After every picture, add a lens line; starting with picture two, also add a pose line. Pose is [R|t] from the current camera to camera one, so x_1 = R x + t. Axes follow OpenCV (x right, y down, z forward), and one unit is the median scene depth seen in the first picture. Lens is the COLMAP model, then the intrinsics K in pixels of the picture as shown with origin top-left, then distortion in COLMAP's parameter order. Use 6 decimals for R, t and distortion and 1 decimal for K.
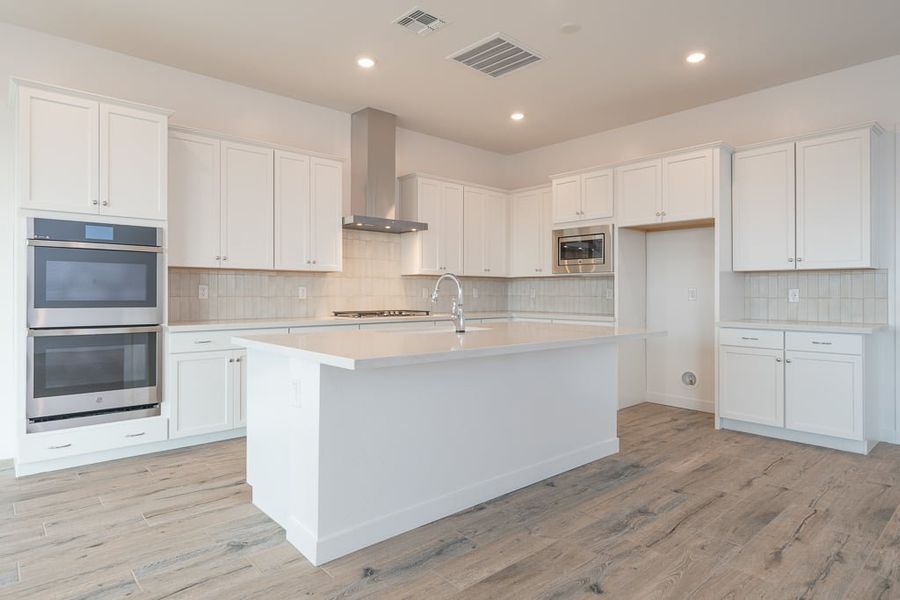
lens RADIAL K [[517.4, 0, 451.9], [0, 517.4, 294.5], [0, 0, 1]] dist [-0.003782, -0.003242]
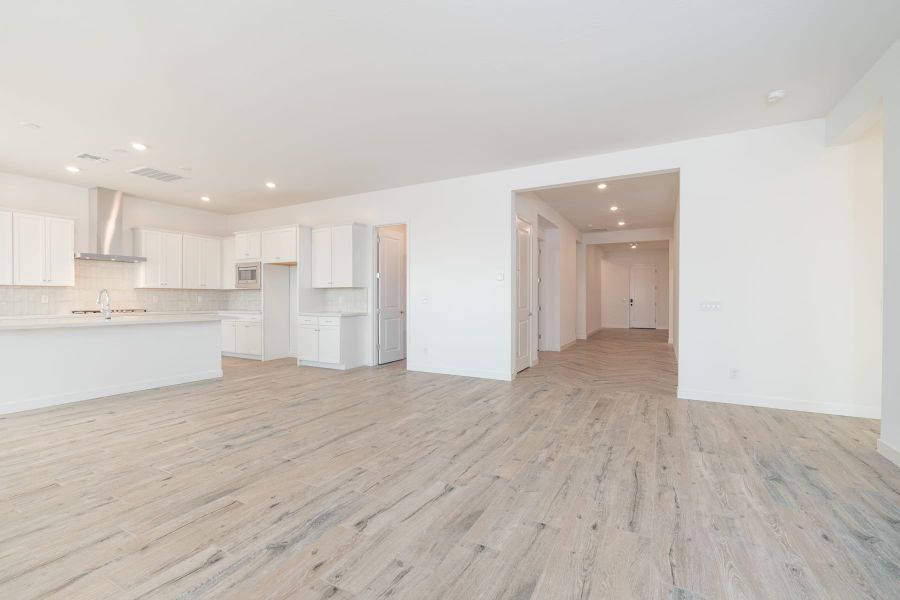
lens RADIAL K [[396.4, 0, 447.6], [0, 396.4, 299.8], [0, 0, 1]] dist [0.008704, -0.001555]
pose [[0.947594, -0.001915, 0.319471, 0.519336], [0.003404, 0.999986, -0.004104, 0.009356], [-0.319459, 0.004976, 0.947587, -0.600835]]
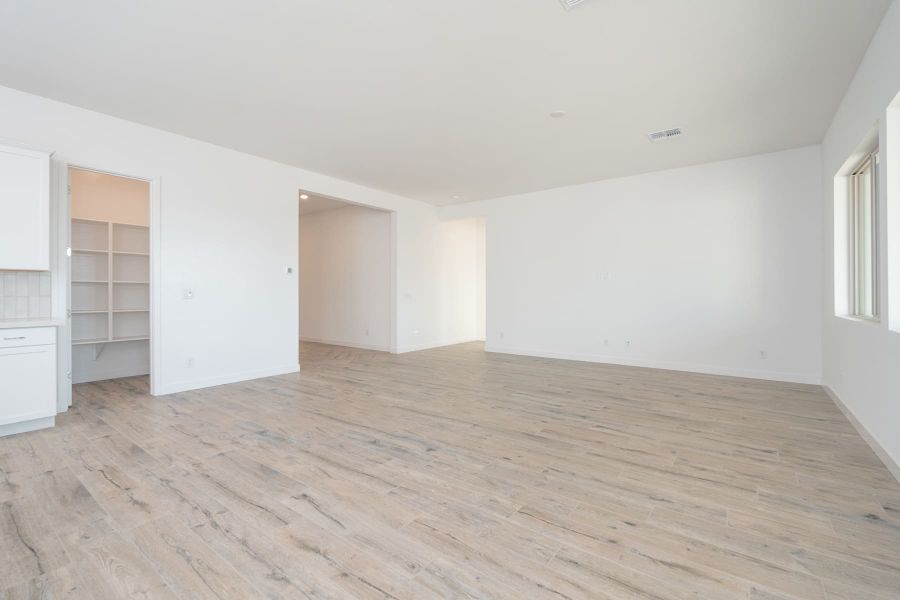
lens RADIAL K [[396.4, 0, 437.3], [0, 396.4, 324.9], [0, 0, 1]] dist [0.008704, -0.001555]
pose [[-0.176863, -0.081756, 0.980834, -0.253187], [0.001787, 0.996516, 0.083385, -0.002126], [-0.984234, 0.016501, -0.176101, 0.278524]]
